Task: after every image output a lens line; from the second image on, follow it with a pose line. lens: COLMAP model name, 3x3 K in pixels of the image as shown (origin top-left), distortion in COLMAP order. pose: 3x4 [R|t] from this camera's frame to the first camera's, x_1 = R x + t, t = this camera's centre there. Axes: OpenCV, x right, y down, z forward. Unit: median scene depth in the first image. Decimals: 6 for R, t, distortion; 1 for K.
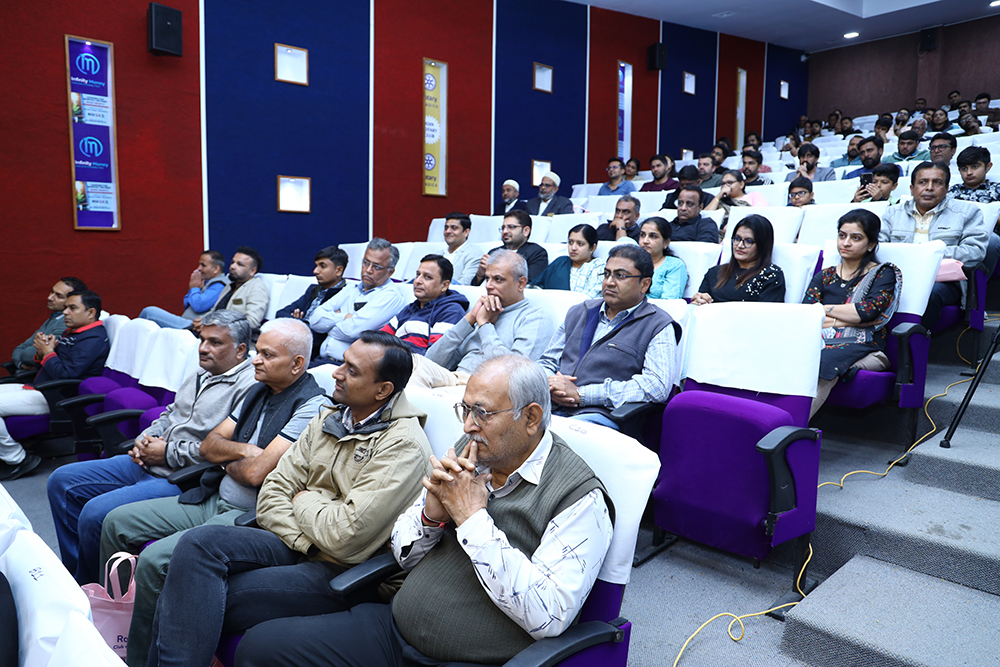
lens RADIAL K [[704.6, 0, 500.0], [0, 704.6, 333.5], [0, 0, 1]] dist [-0.091057, 0.064153]
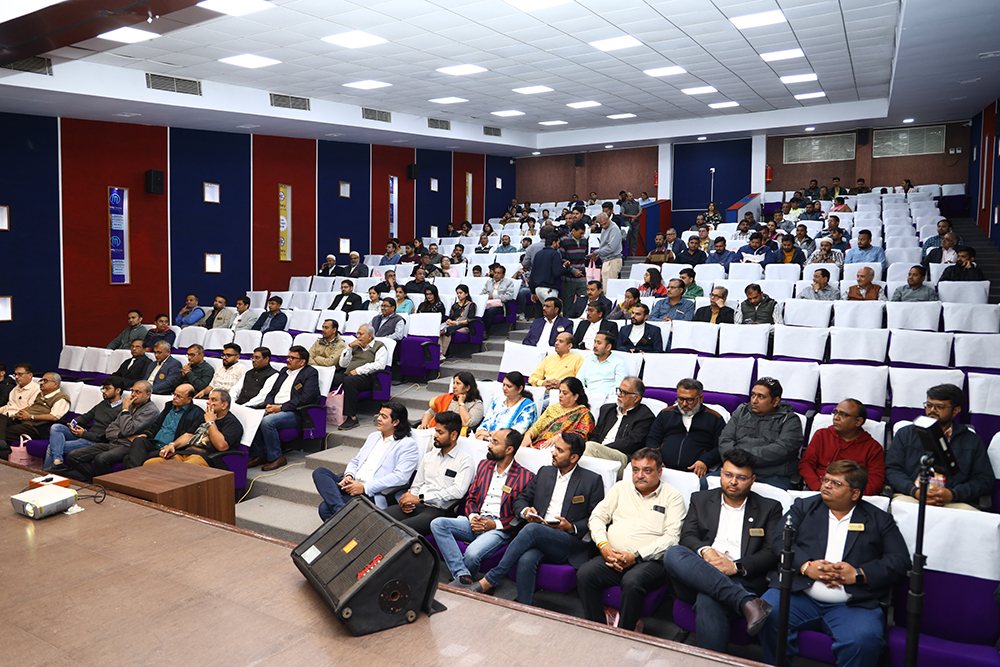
lens RADIAL K [[704.6, 0, 500.0], [0, 704.6, 333.5], [0, 0, 1]] dist [-0.091057, 0.064153]
pose [[0.951602, -0.021274, 0.306596, -0.142133], [0.034375, 0.998709, -0.037394, 0.077601], [-0.305404, 0.046123, 0.951105, -0.944399]]
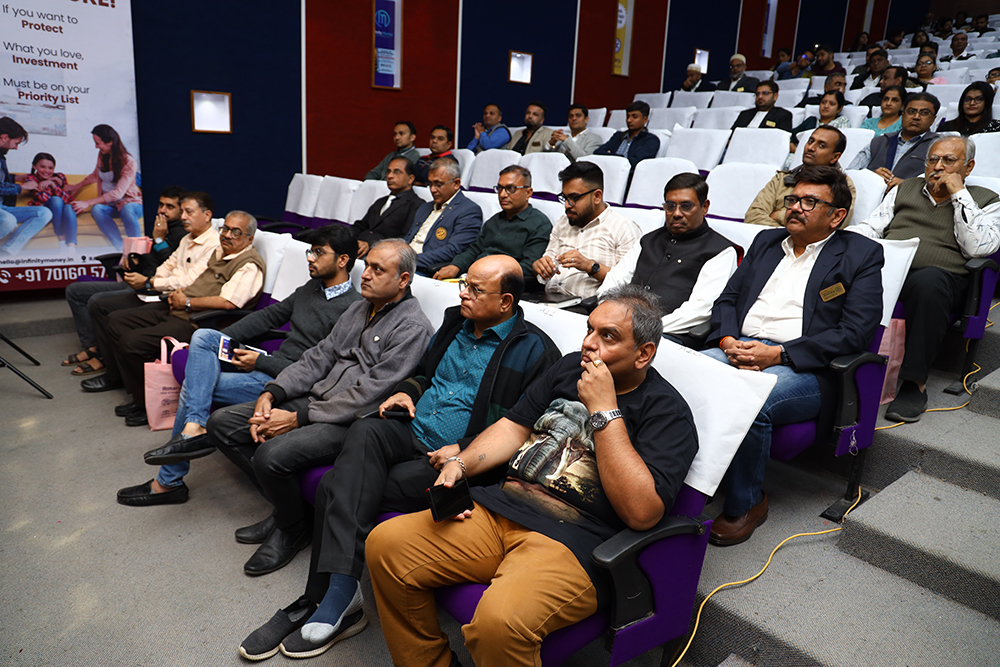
lens RADIAL K [[704.6, 0, 500.0], [0, 704.6, 333.5], [0, 0, 1]] dist [-0.091057, 0.064153]
pose [[0.997470, 0.047517, -0.052878, -0.246653], [-0.039836, 0.989649, 0.137867, 0.085771], [0.058882, -0.135412, 0.989038, -0.232806]]
